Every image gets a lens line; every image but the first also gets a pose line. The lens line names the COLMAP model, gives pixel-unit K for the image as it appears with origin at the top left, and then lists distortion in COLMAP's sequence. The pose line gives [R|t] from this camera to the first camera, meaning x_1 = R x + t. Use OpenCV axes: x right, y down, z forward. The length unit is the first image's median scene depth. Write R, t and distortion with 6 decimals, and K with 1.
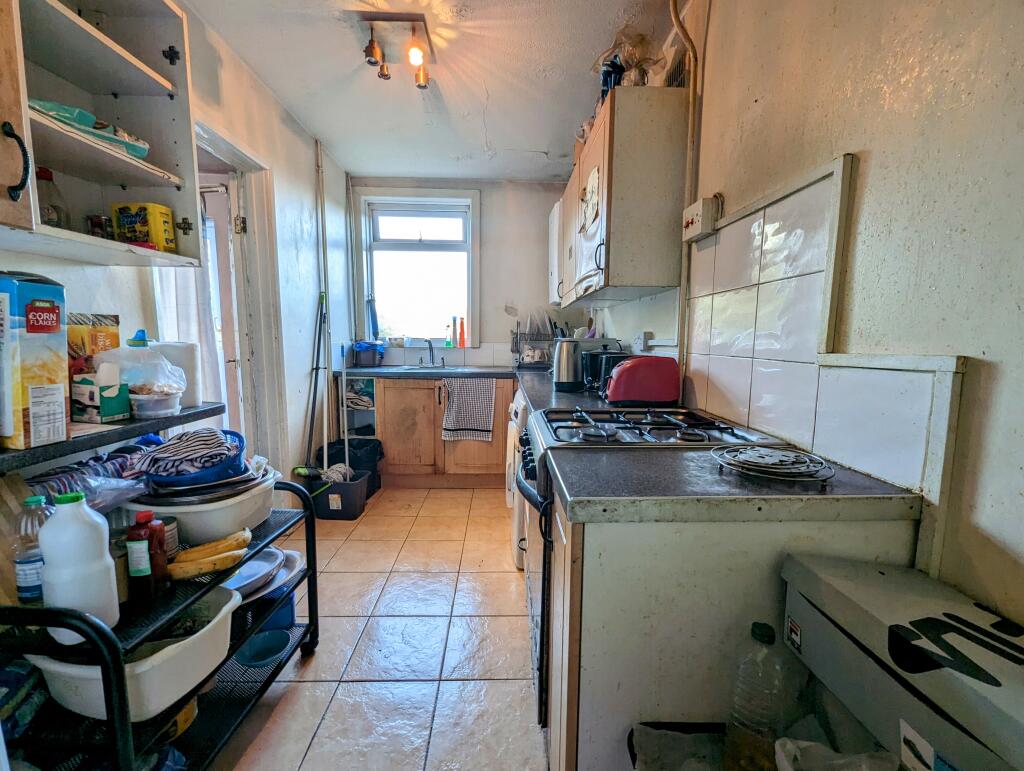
lens RADIAL K [[427.8, 0, 512.7], [0, 427.8, 384.7], [0, 0, 1]] dist [-0.002889, 0.000160]
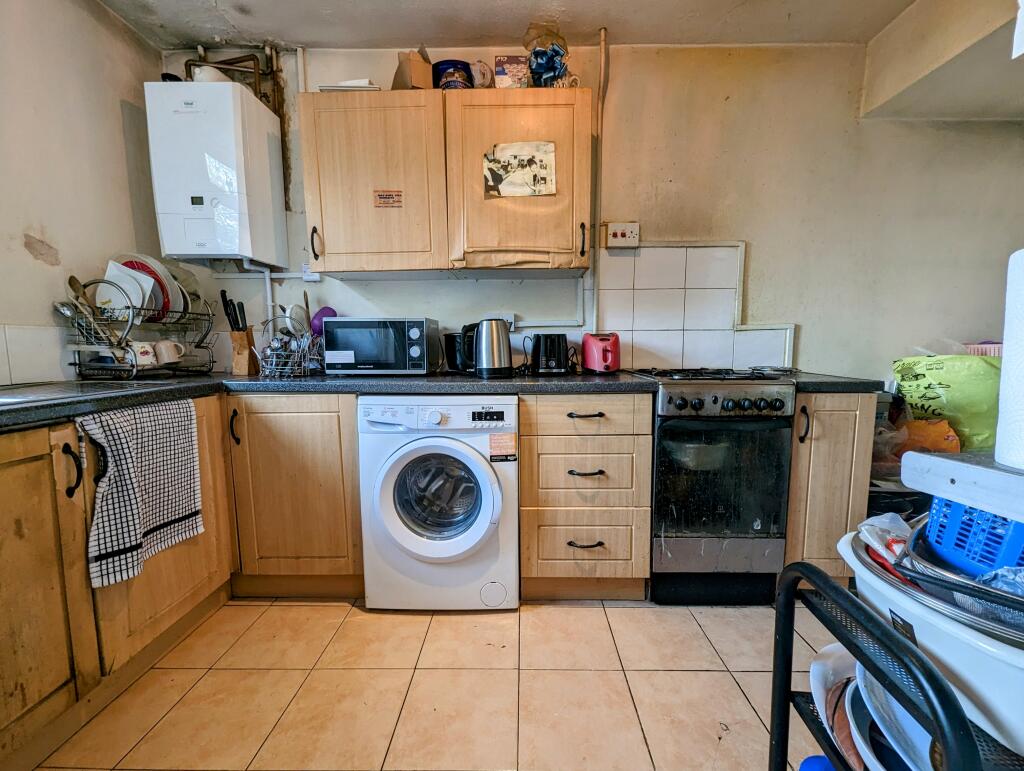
lens RADIAL K [[427.8, 0, 514.0], [0, 427.8, 389.1], [0, 0, 1]] dist [-0.002889, 0.000160]
pose [[0.048341, -0.116300, 0.992037, -0.752570], [0.113454, 0.987410, 0.110228, -0.057057], [-0.992366, 0.107222, 0.060928, 0.960683]]
